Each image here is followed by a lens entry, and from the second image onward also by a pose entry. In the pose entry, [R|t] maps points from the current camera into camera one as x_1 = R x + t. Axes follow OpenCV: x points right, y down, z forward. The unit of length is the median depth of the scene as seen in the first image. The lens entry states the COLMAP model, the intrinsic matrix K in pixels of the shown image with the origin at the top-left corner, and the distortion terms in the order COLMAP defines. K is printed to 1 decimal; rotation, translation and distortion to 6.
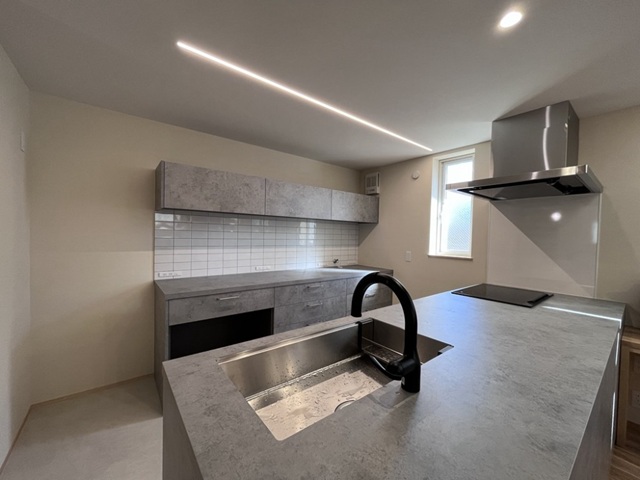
lens RADIAL K [[256.1, 0, 320.0], [0, 256.1, 240.0], [0, 0, 1]] dist [-0.000657, -0.000044]
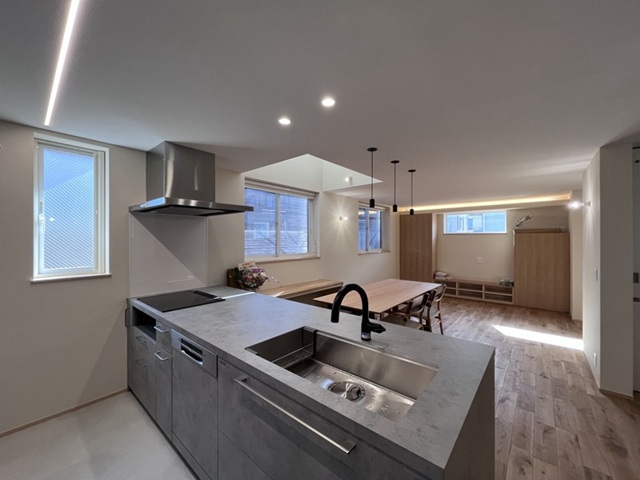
lens RADIAL K [[256.1, 0, 320.0], [0, 256.1, 240.0], [0, 0, 1]] dist [-0.000657, -0.000044]
pose [[-0.188193, -0.025743, 0.981795, -0.338367], [0.015065, 0.999463, 0.029094, -0.052143], [-0.982017, 0.020265, -0.187704, 0.398956]]
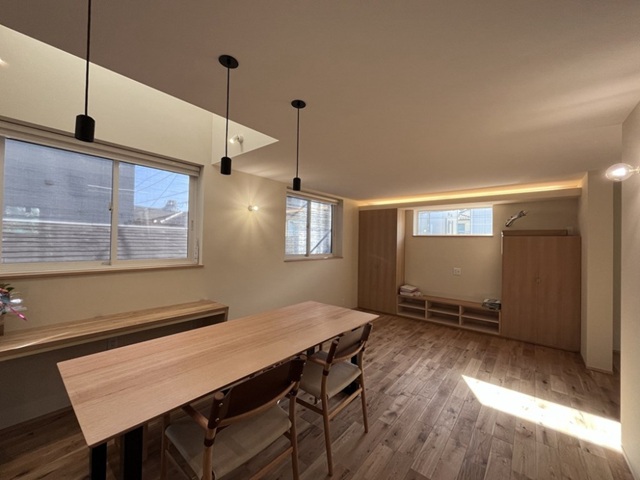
lens RADIAL K [[256.1, 0, 320.0], [0, 256.1, 240.0], [0, 0, 1]] dist [-0.000657, -0.000044]
pose [[-0.204349, -0.019502, 0.978704, 0.087091], [-0.005430, 0.999809, 0.018789, -0.025852], [-0.978883, -0.001475, -0.204416, -0.104413]]
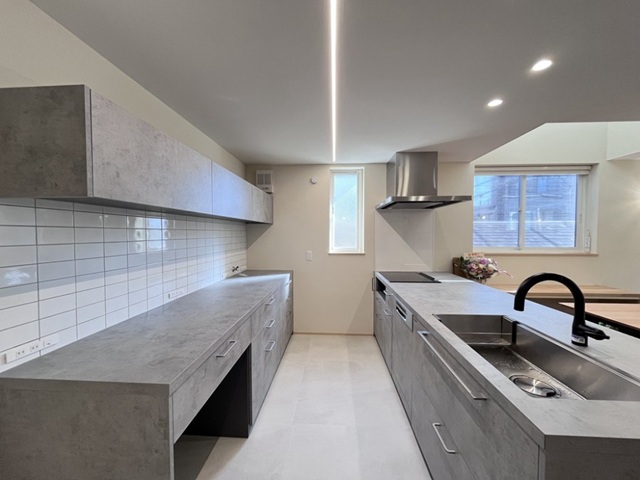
lens RADIAL K [[256.1, 0, 320.0], [0, 256.1, 240.0], [0, 0, 1]] dist [-0.000657, -0.000044]
pose [[0.667660, -0.043205, 0.743212, -0.432698], [0.028787, 0.999066, 0.032219, -0.036093], [-0.743910, -0.000117, 0.668280, 0.270047]]
